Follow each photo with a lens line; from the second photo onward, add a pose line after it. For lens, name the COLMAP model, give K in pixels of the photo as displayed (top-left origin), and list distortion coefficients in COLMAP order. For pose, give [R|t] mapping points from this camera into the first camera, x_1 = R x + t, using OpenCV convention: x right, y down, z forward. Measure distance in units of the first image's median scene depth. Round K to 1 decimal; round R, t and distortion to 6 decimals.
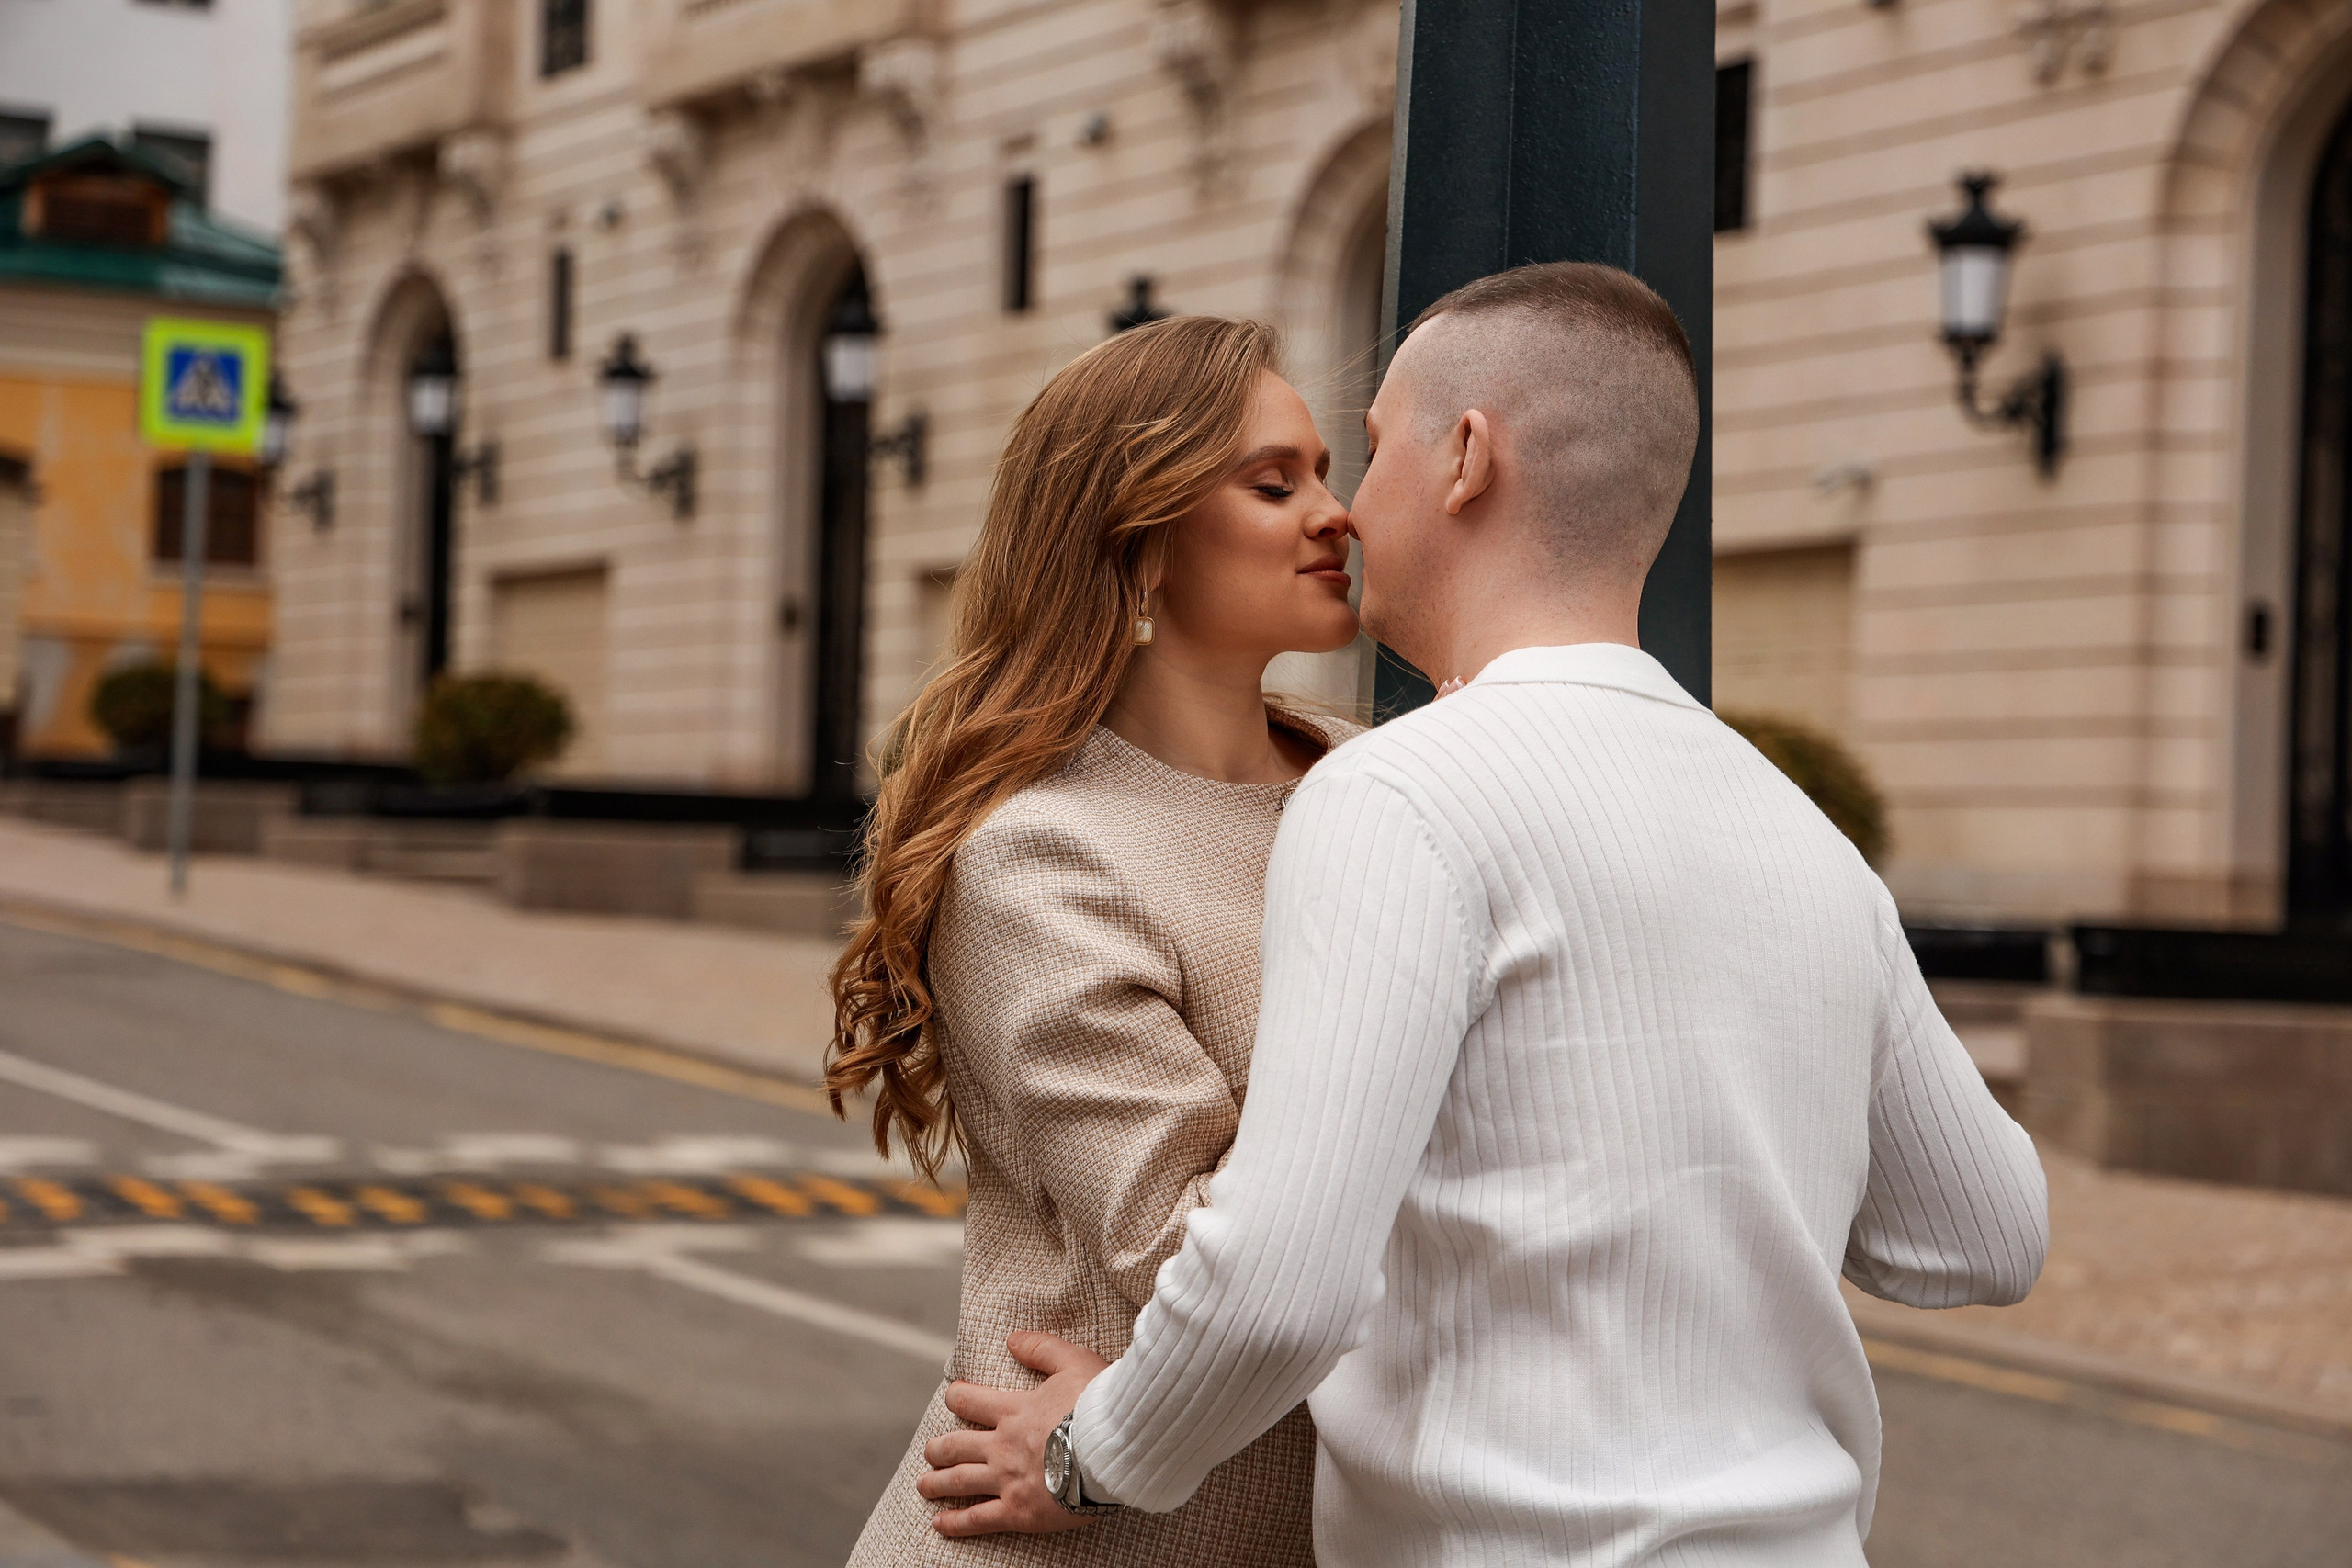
lens RADIAL K [[5431.6, 0, 1168.2], [0, 5431.6, 776.4], [0, 0, 1]] dist [0.396036, 0.000000]
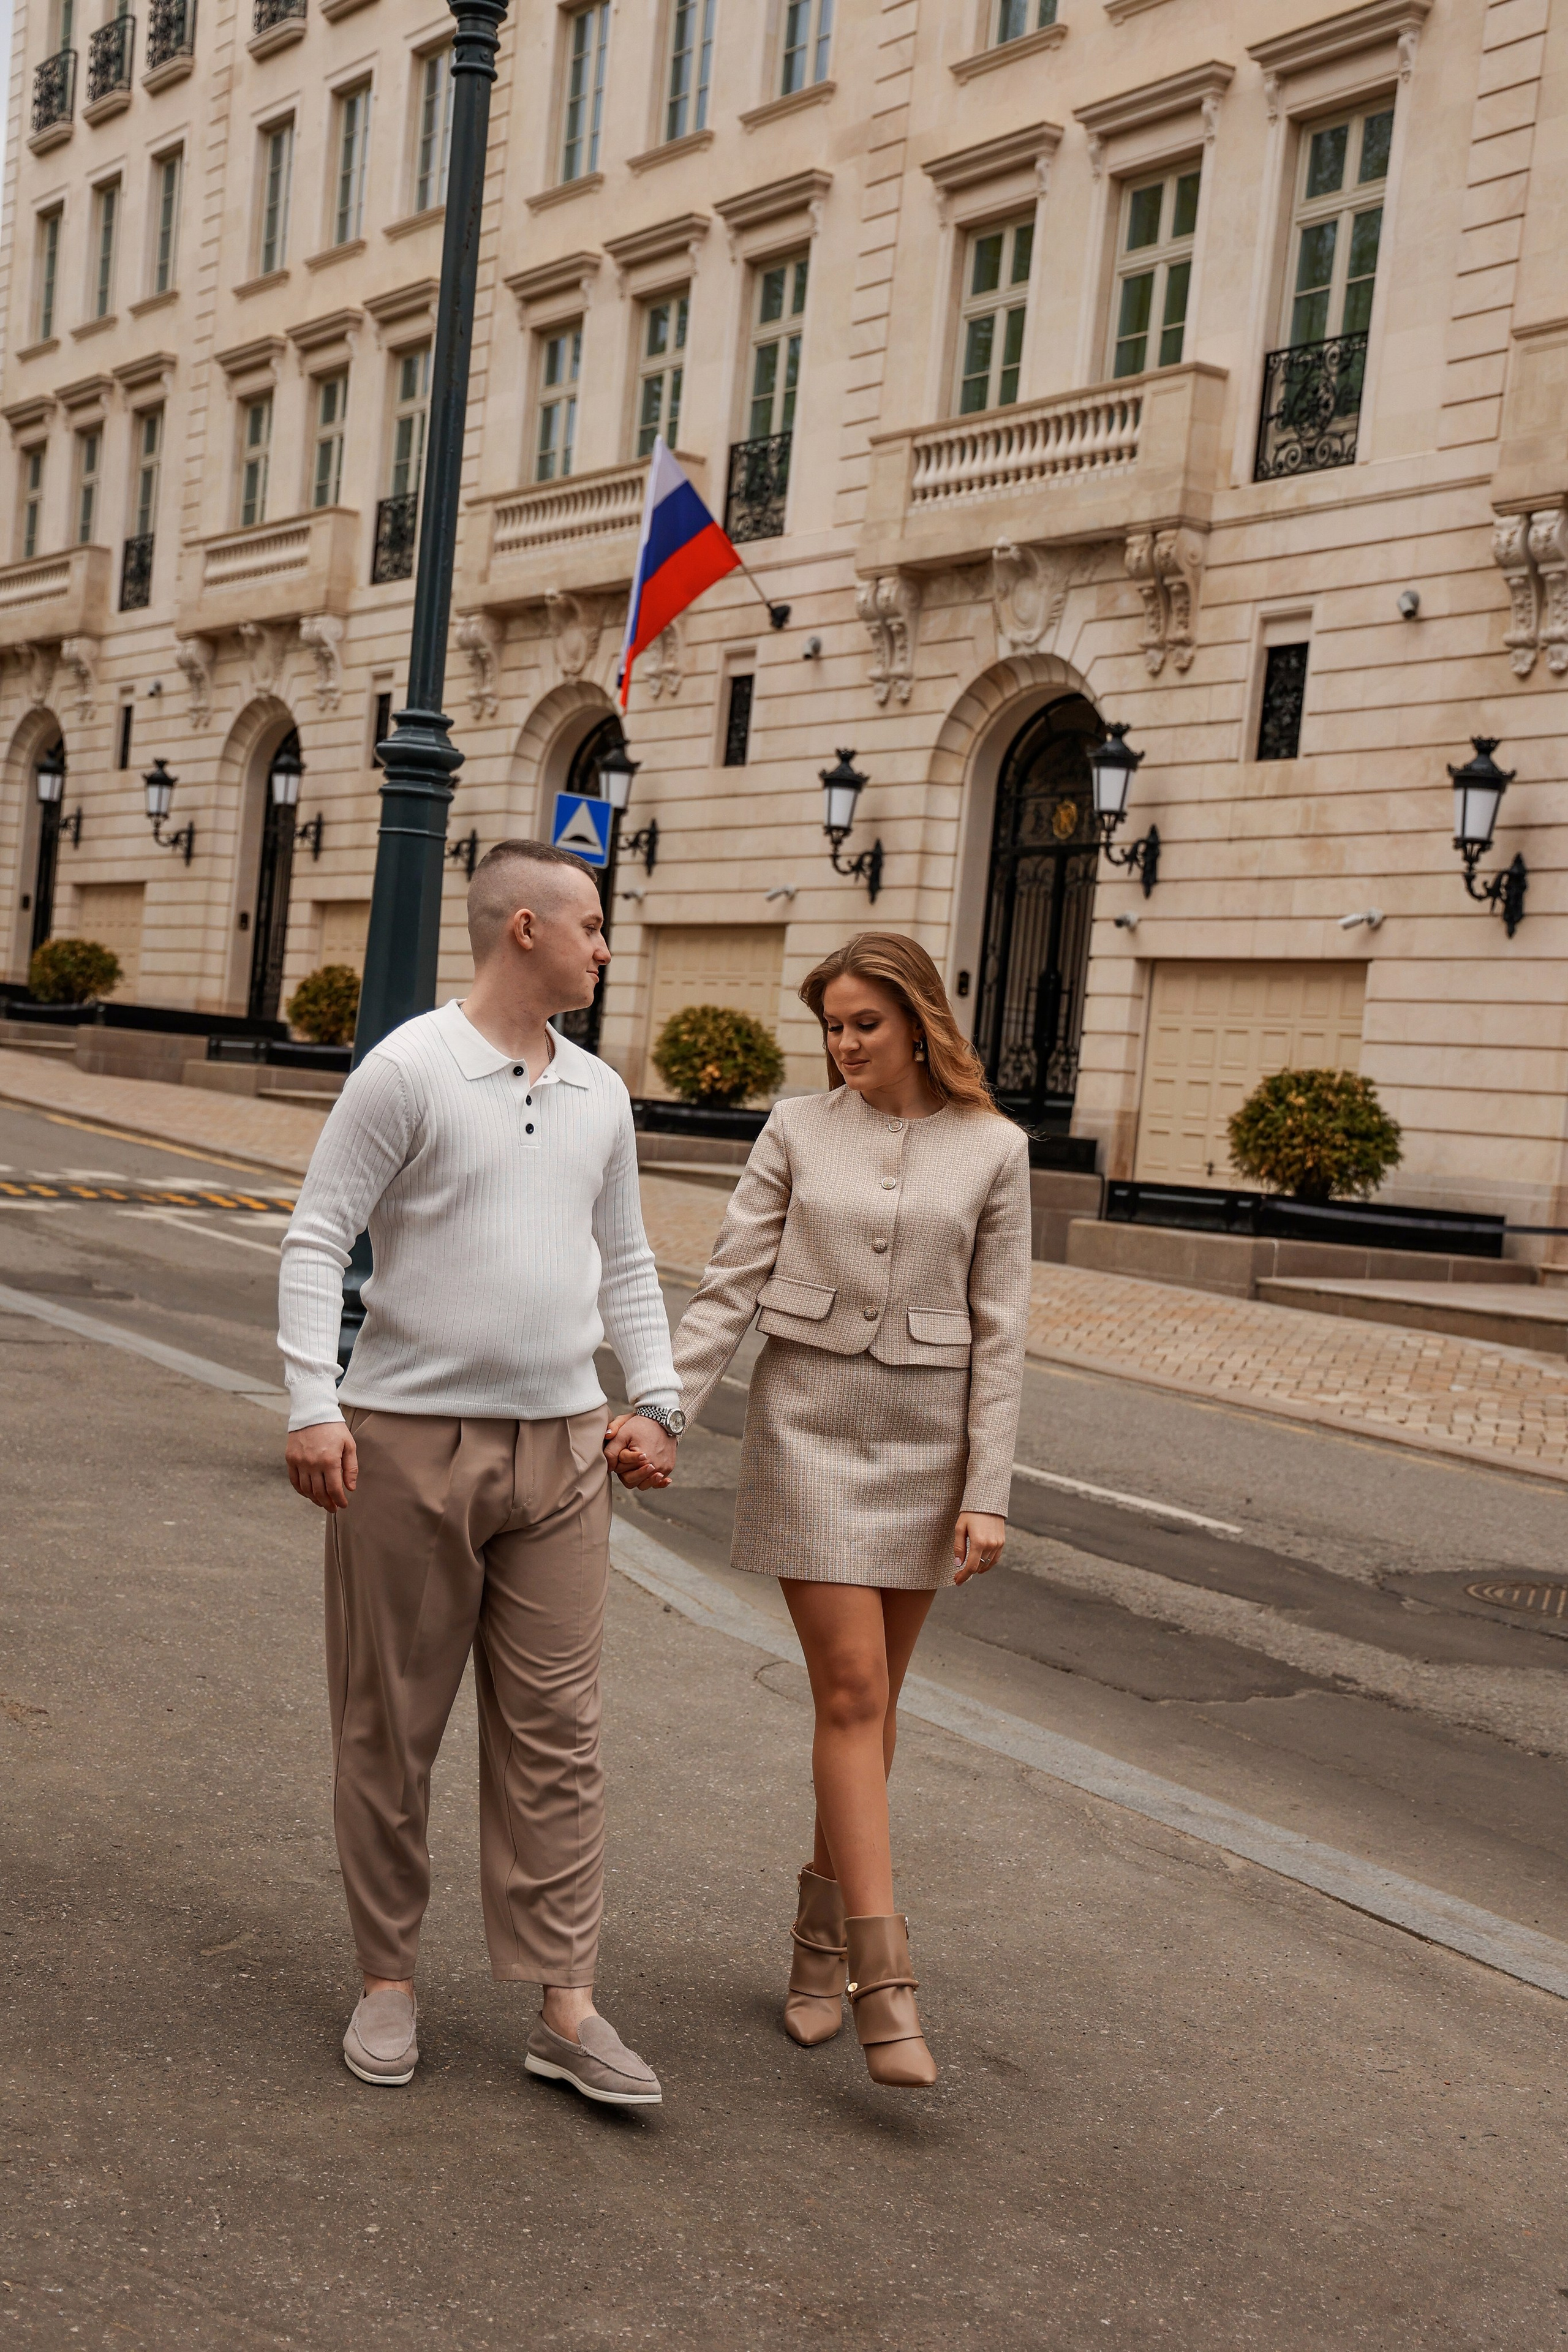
lens RADIAL K [[3382.0, 0, 777.5], [0, 3382.0, 1188.0], [0, 0, 1]] dist [0.153617, 0.000000]
pose [[0.994357, 0.057203, 0.089345, 0.014191], [-0.061178, 0.997226, 0.042399, 0.000603], [-0.086672, -0.047626, 0.995098, -0.188001]]
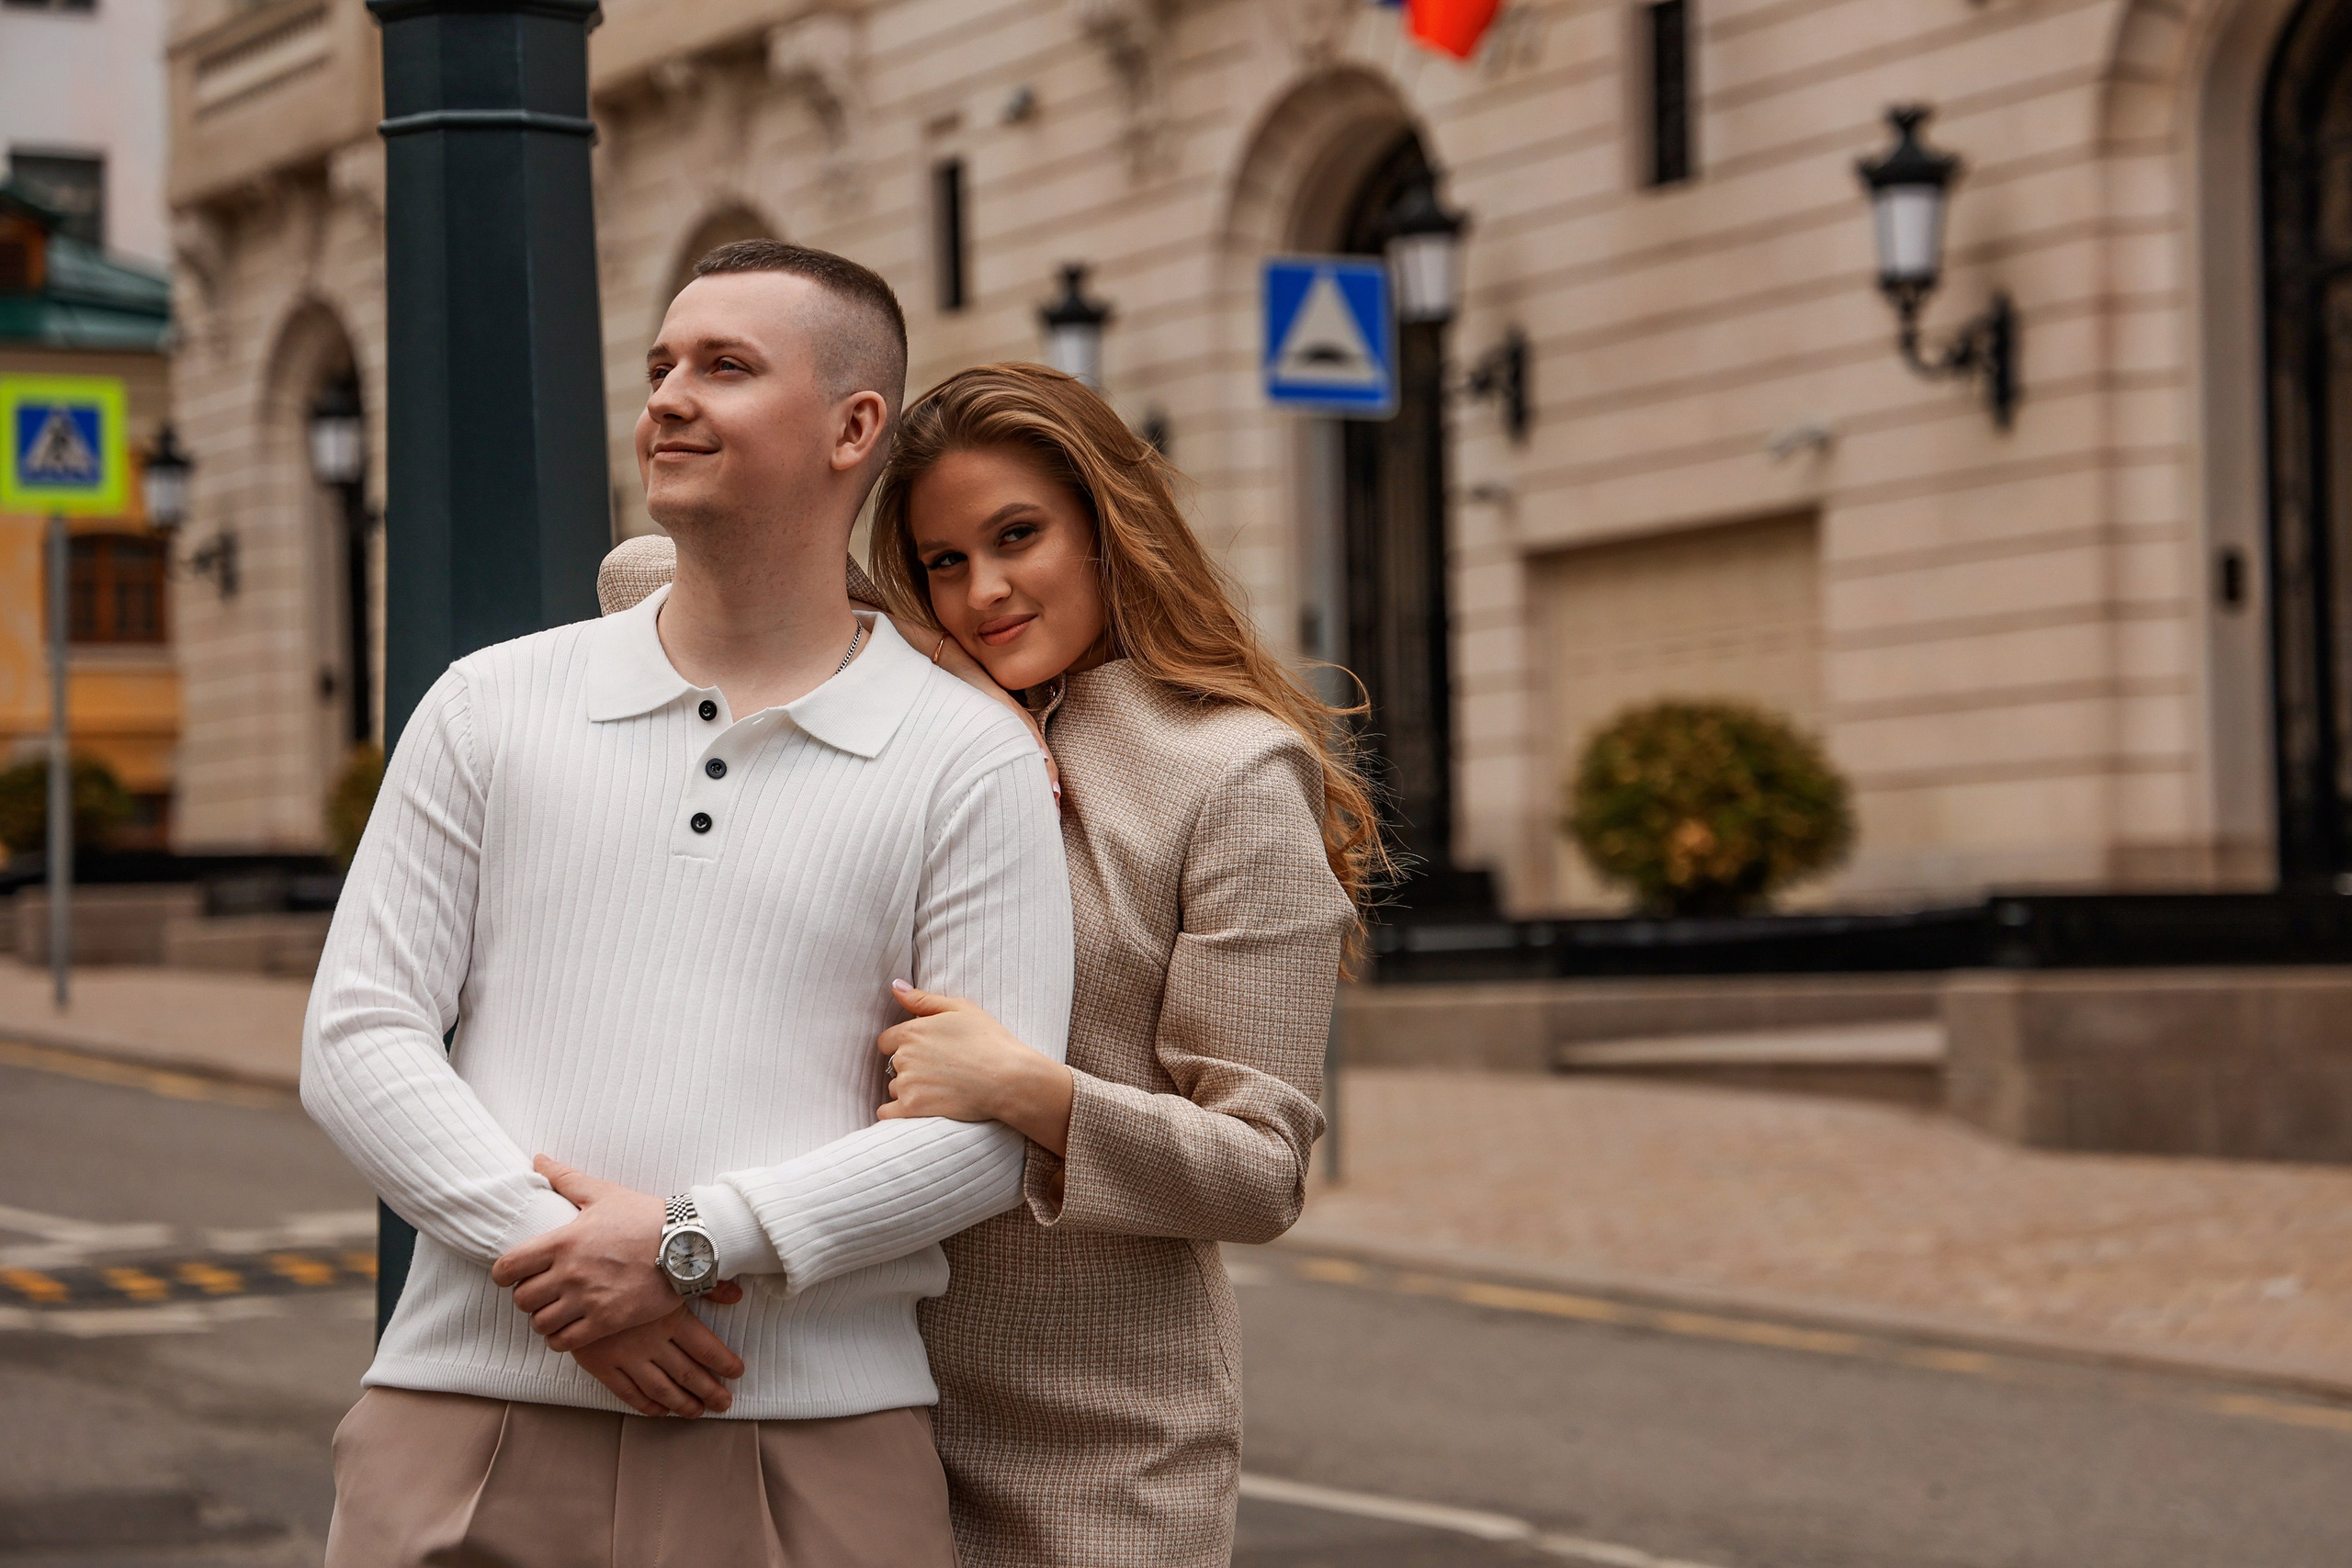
lens RADIAL K [[6409.2, 0, 1181.5], [0, 6409.2, 791.2], [0, 0, 1]] dist [0.509556, 0.000000]
pose [[0.998066, -0.059286, -0.018701, 0.028178], [0.059153, 0.998220, -0.007584, 0.005365], [0.019117, 0.006463, 0.999796, -0.073988]]
